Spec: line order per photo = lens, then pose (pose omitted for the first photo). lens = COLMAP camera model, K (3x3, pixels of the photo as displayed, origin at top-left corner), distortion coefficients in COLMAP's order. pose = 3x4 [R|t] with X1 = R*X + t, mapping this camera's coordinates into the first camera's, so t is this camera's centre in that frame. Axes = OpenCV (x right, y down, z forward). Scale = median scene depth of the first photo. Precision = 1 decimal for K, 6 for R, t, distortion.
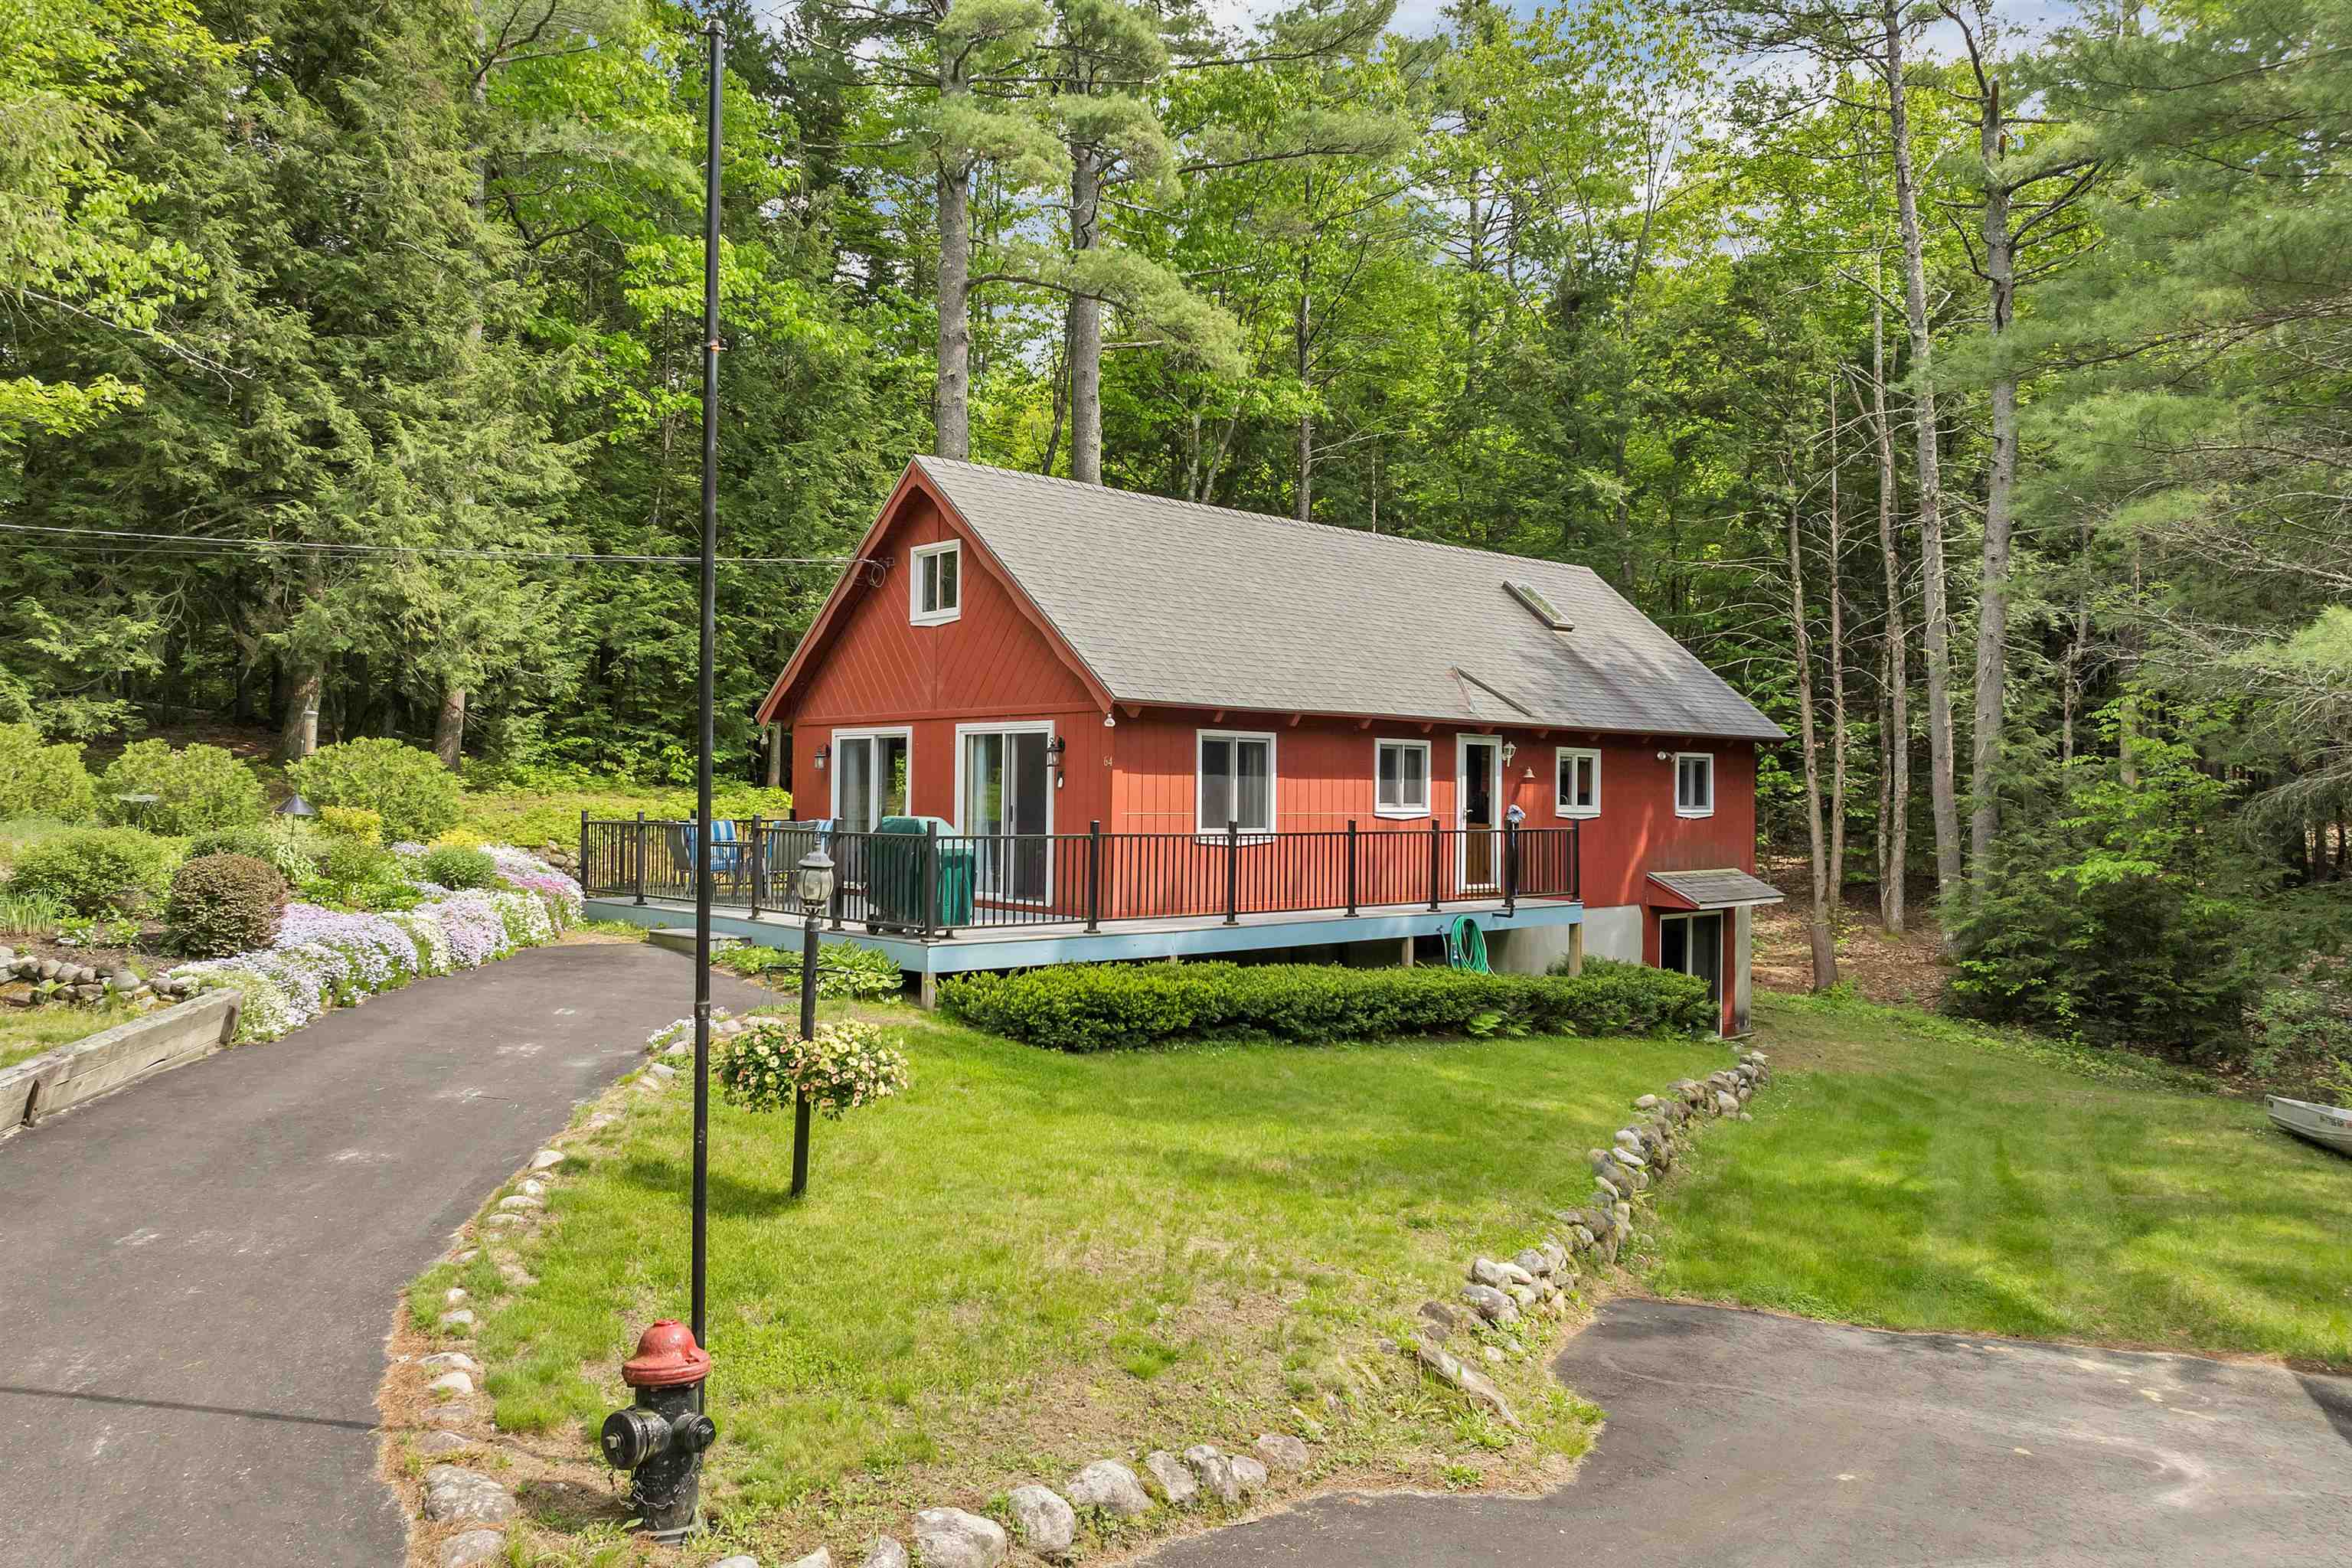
lens RADIAL K [[1692.0, 0, 1182.4], [0, 1692.0, 765.4], [0, 0, 1]] dist [-0.034378, 0.009170]
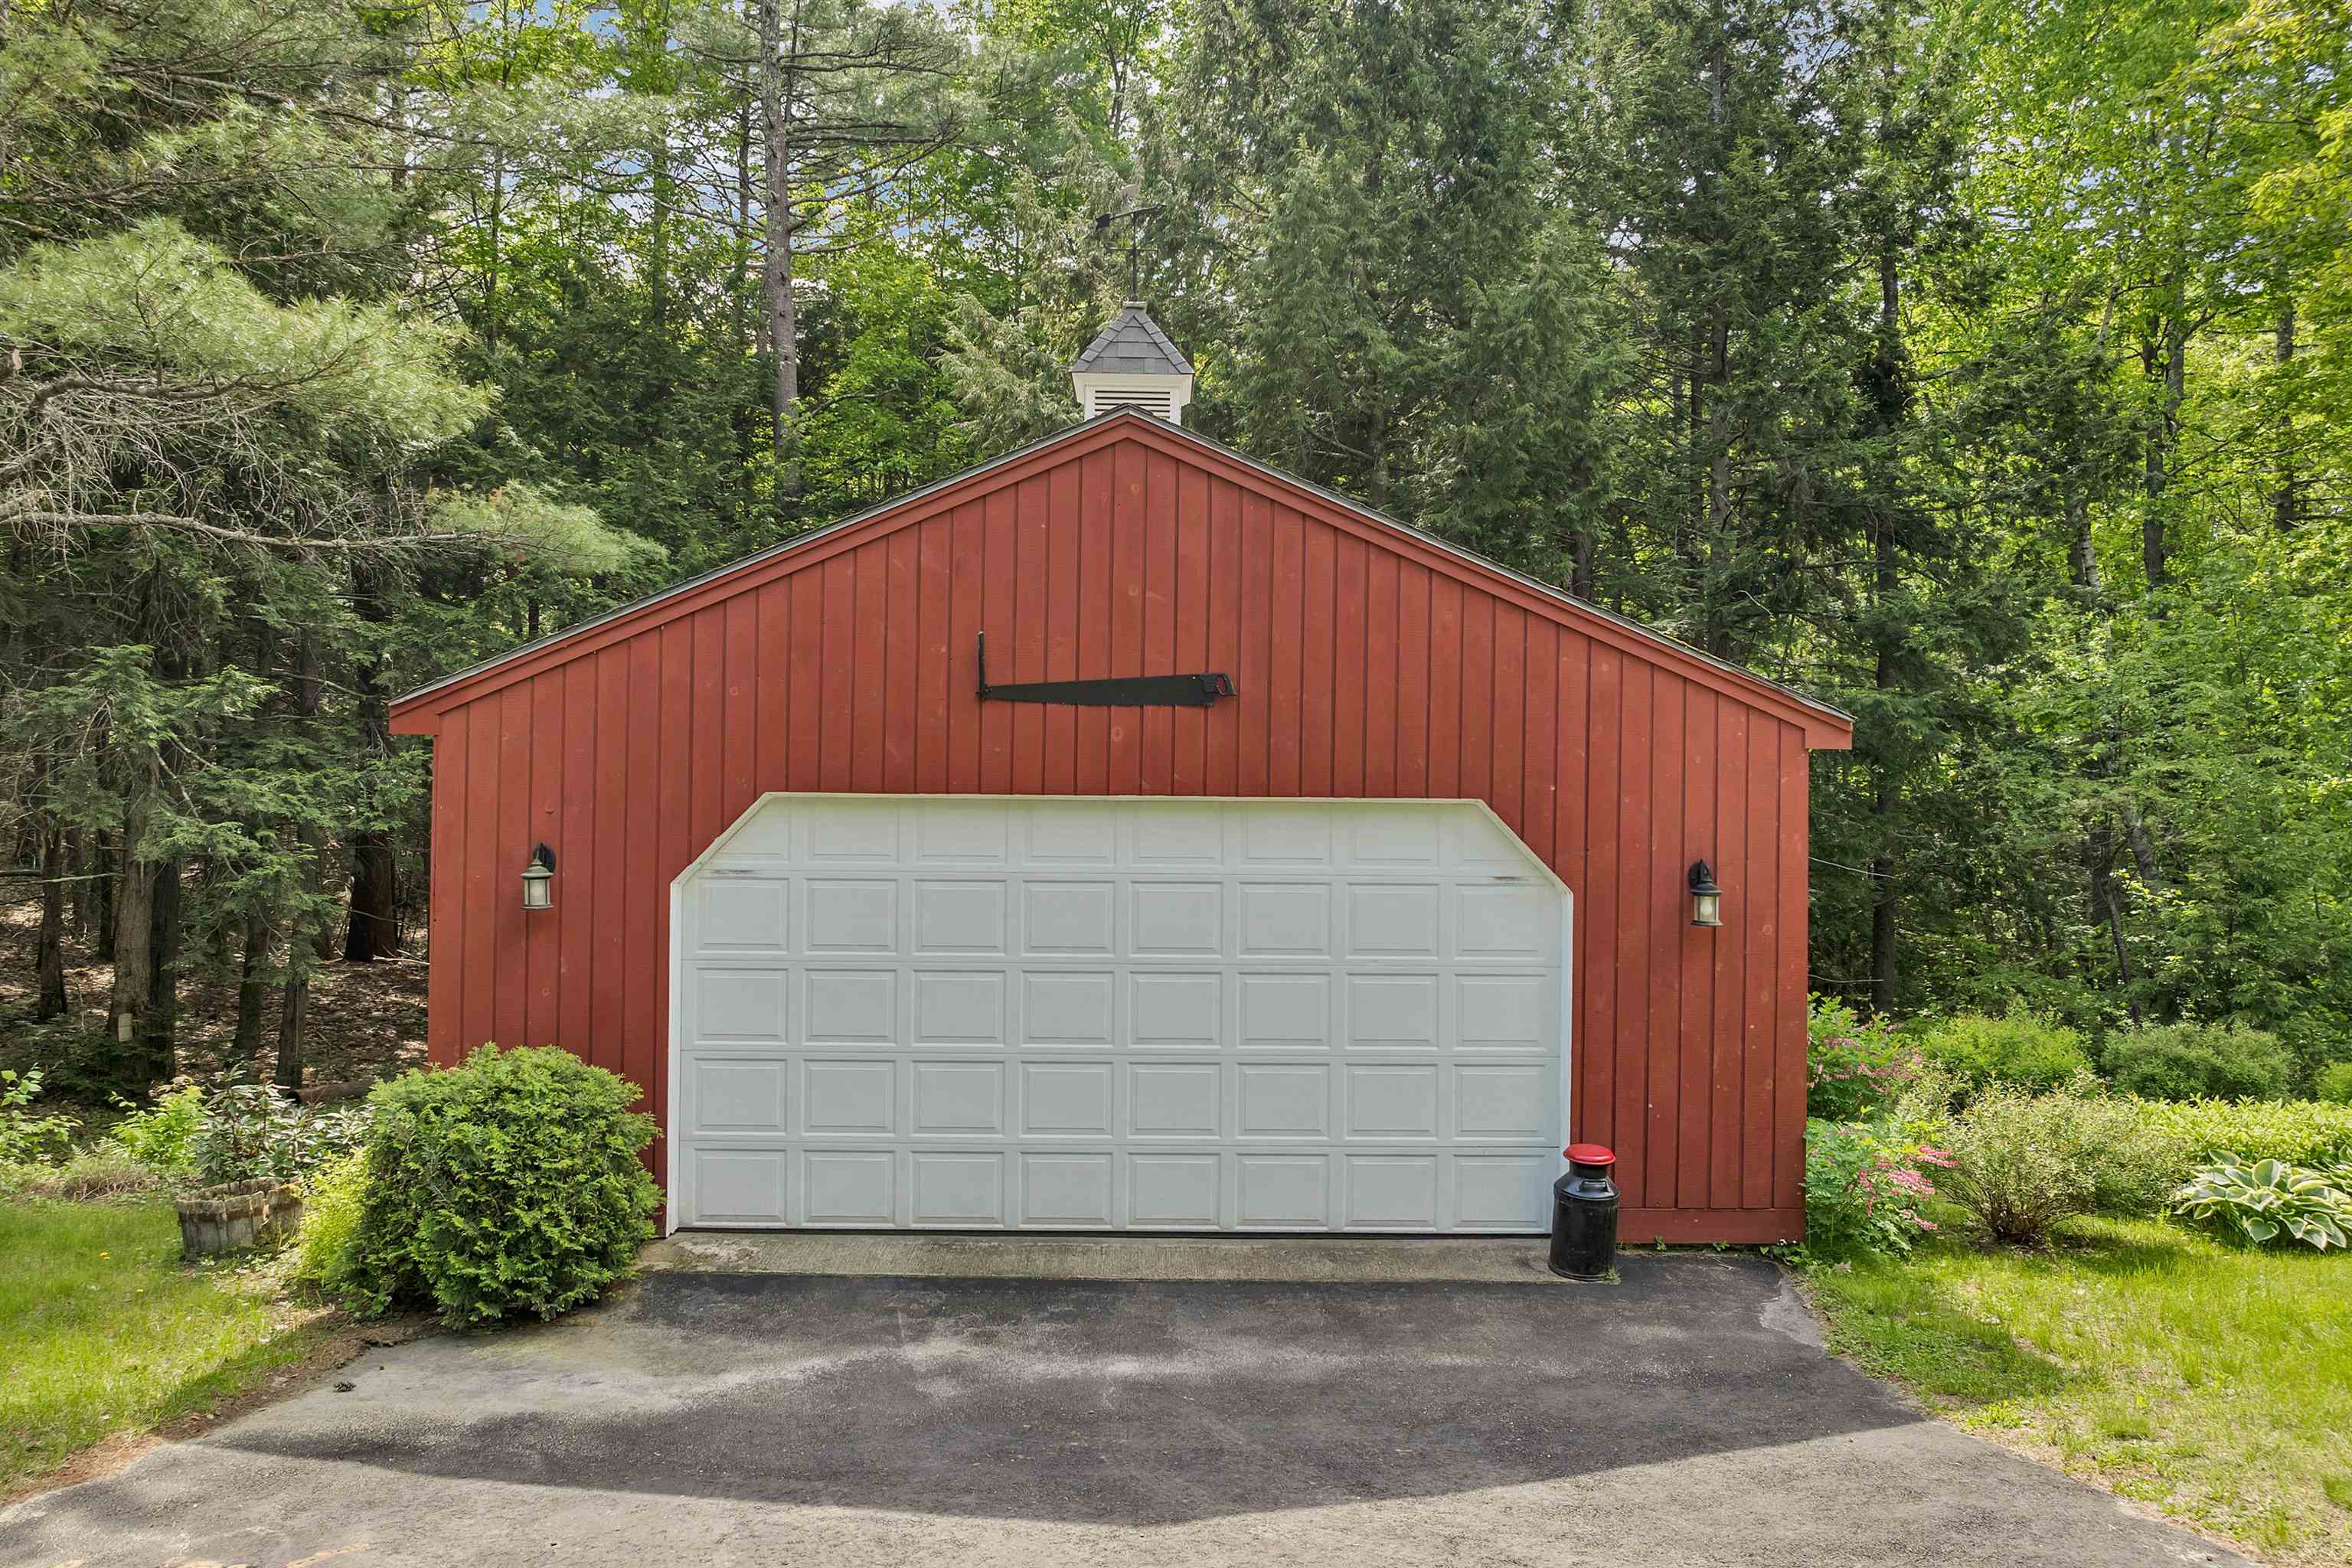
lens RADIAL K [[1692.0, 0, 1190.4], [0, 1692.0, 766.5], [0, 0, 1]] dist [-0.034378, 0.009170]
pose [[-0.099425, 0.010846, 0.994986, 0.011510], [-0.028727, 0.999493, -0.013766, 0.054418], [-0.994630, -0.029951, -0.099063, 0.330732]]
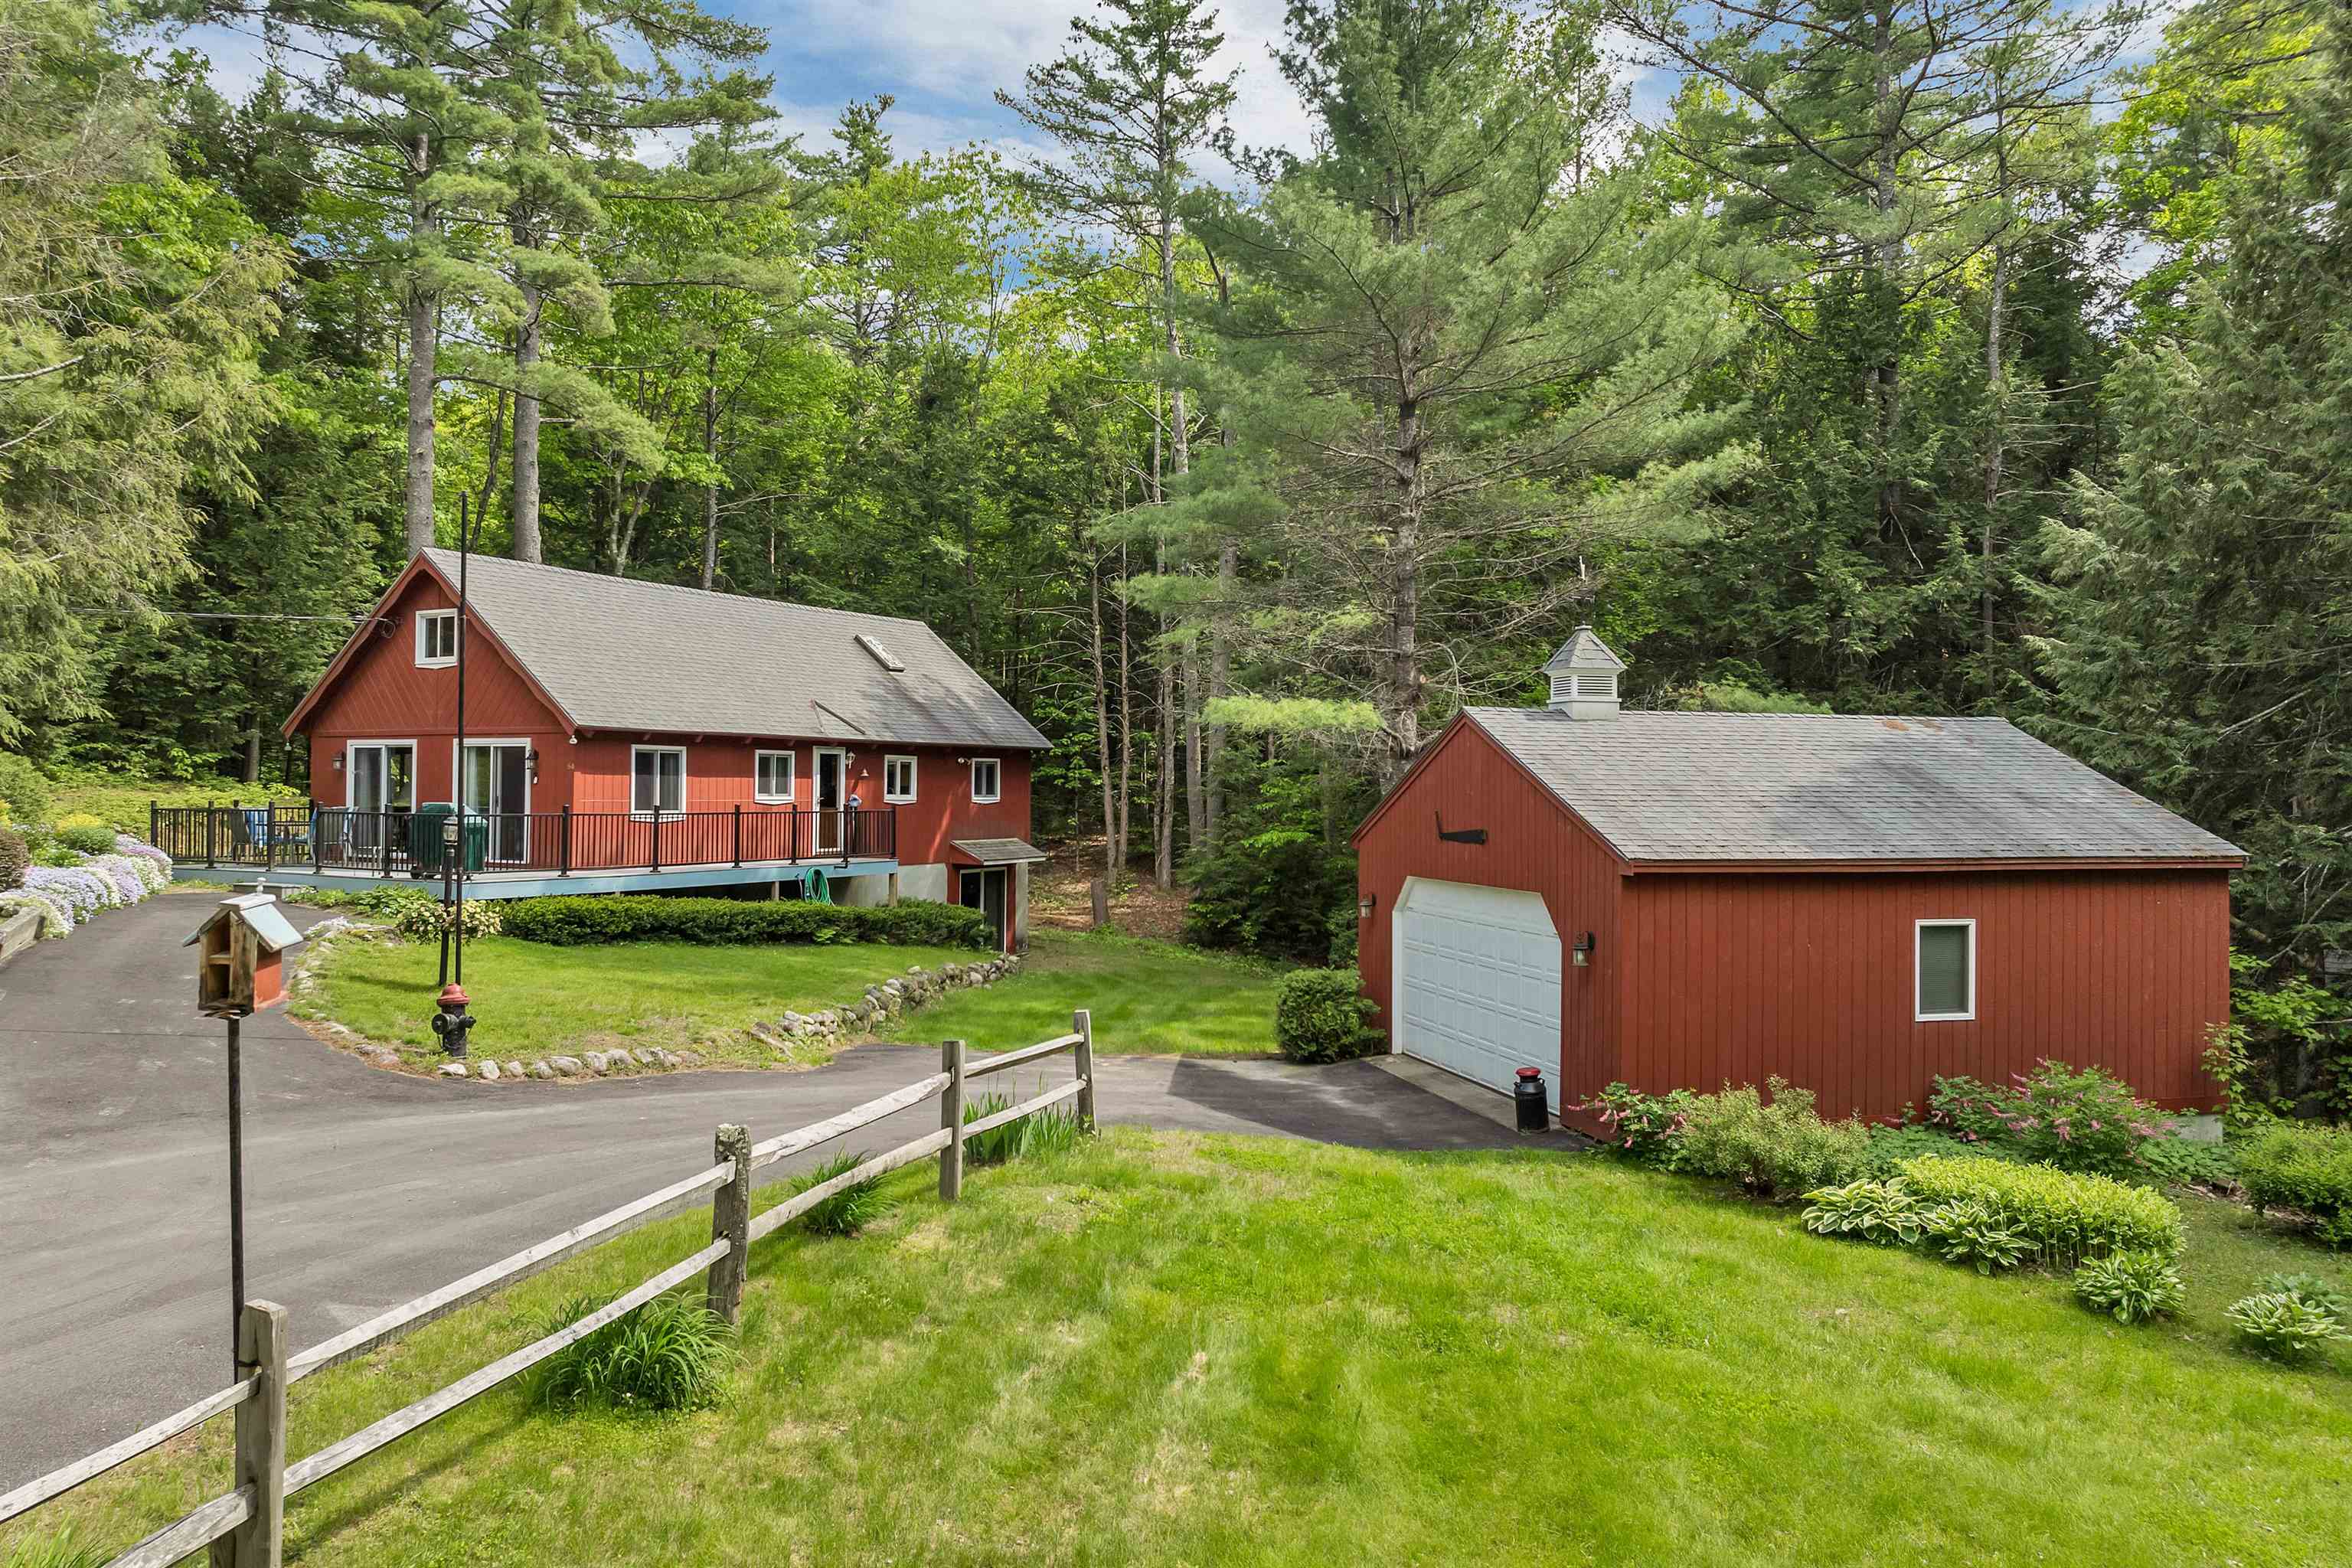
lens RADIAL K [[1692.0, 0, 1172.9], [0, 1692.0, 774.8], [0, 0, 1]] dist [-0.034378, 0.009170]
pose [[0.944111, 0.000789, 0.329628, -0.026478], [-0.004254, 0.999943, 0.009791, -0.009478], [-0.329601, -0.010646, 0.944060, -0.487220]]
